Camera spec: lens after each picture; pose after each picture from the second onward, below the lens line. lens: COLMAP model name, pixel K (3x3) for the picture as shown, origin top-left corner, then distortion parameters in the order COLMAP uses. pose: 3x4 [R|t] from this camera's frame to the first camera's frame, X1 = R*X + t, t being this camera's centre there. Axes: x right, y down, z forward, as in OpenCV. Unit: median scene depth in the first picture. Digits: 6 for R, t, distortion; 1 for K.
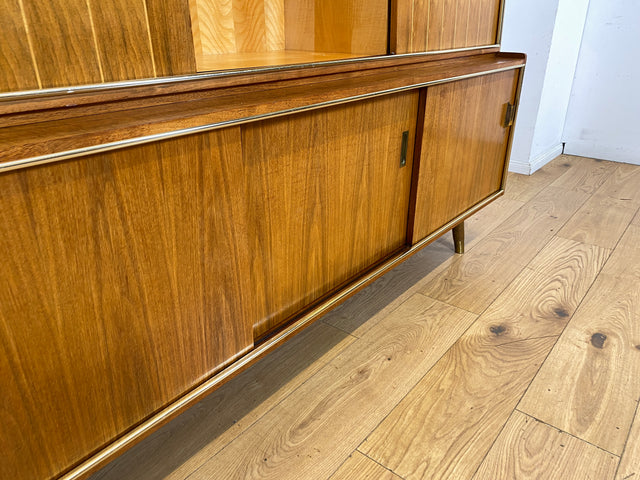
lens RADIAL K [[487.6, 0, 312.0], [0, 487.6, 234.0], [0, 0, 1]] dist [0.037213, -0.045766]
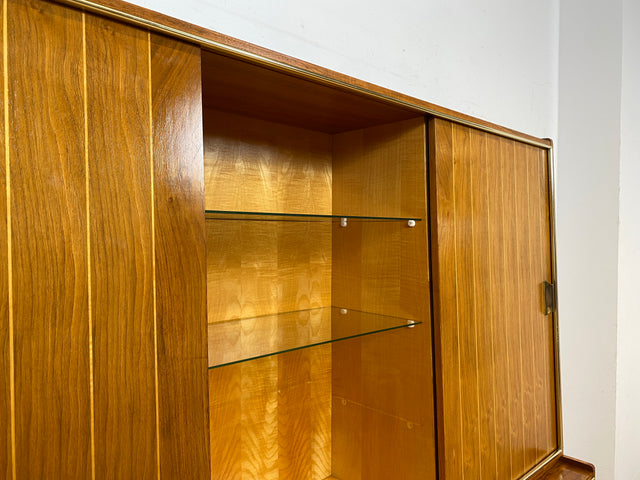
lens RADIAL K [[487.6, 0, 319.3], [0, 487.6, 238.8], [0, 0, 1]] dist [0.037213, -0.045766]
pose [[0.993981, 0.004626, -0.109456, 0.029944], [-0.047093, 0.920133, -0.388764, -0.511182], [0.098916, 0.391579, 0.914812, -0.086781]]
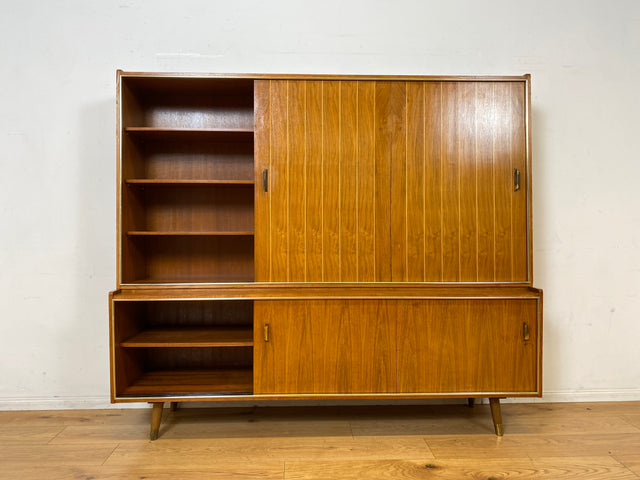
lens RADIAL K [[487.6, 0, 316.8], [0, 487.6, 240.9], [0, 0, 1]] dist [0.037213, -0.045766]
pose [[0.670556, 0.017572, -0.741651, 1.395889], [-0.297995, 0.921900, -0.247587, 0.045259], [0.679377, 0.387029, 0.623422, -0.454298]]
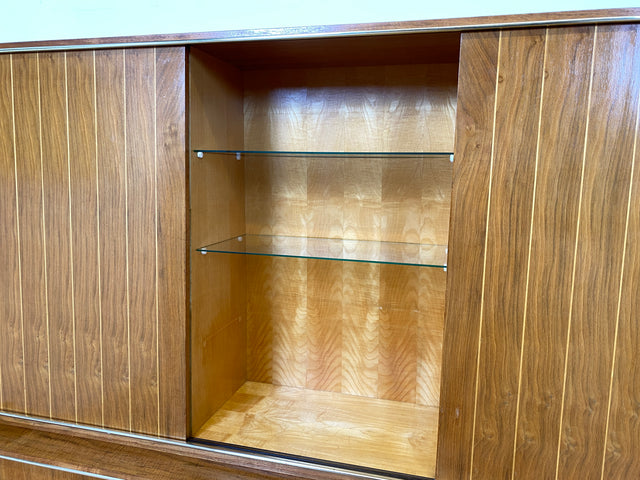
lens RADIAL K [[487.6, 0, 322.7], [0, 487.6, 241.9], [0, 0, 1]] dist [0.037213, -0.045766]
pose [[0.422797, 0.141296, -0.895141, 0.824124], [-0.381405, 0.923770, -0.034332, -0.669439], [0.822054, 0.355927, 0.444458, 0.283198]]
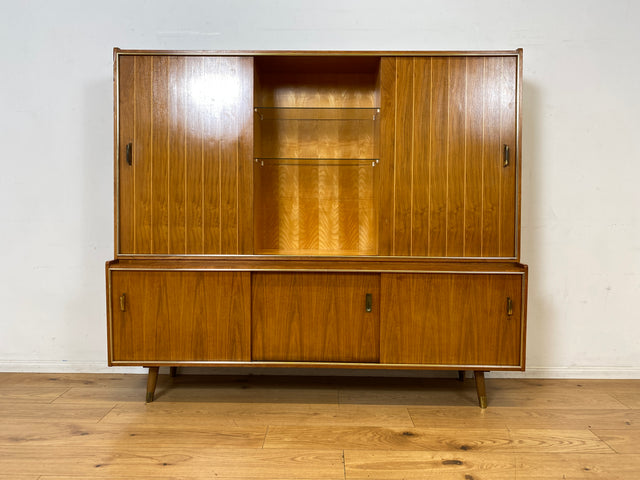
lens RADIAL K [[487.6, 0, 321.2], [0, 487.6, 235.5], [0, 0, 1]] dist [0.037213, -0.045766]
pose [[0.630332, 0.047984, -0.774842, 1.540701], [-0.318938, 0.925975, -0.202112, 0.023774], [0.707786, 0.374523, 0.598975, -0.361542]]
